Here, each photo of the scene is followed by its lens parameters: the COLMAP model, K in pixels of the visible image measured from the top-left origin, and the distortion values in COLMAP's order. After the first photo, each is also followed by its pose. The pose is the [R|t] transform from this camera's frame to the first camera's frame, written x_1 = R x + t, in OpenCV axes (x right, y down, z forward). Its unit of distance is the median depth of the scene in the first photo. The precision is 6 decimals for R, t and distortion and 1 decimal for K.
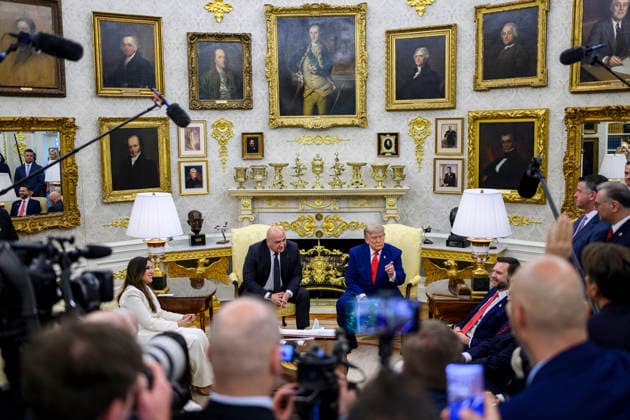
lens RADIAL K [[632.3, 0, 298.8], [0, 632.3, 206.0], [0, 0, 1]] dist [0.009332, 0.000000]
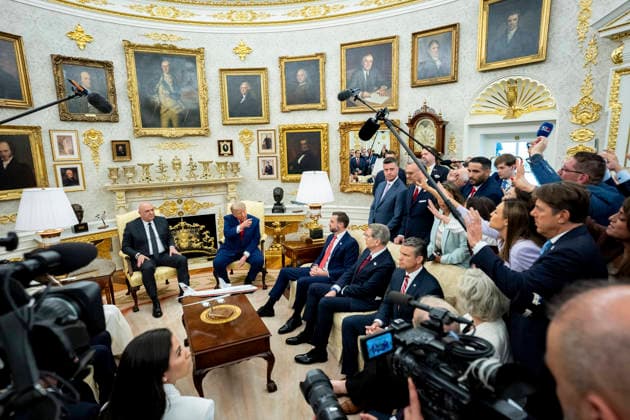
lens RADIAL K [[351.0, 0, 309.2], [0, 351.0, 206.1], [0, 0, 1]] dist [-0.030353, 0.028077]
pose [[0.877118, -0.087275, 0.472278, -0.084607], [0.071071, 0.996111, 0.052083, 0.008053], [-0.474987, -0.012118, 0.879909, 0.192766]]
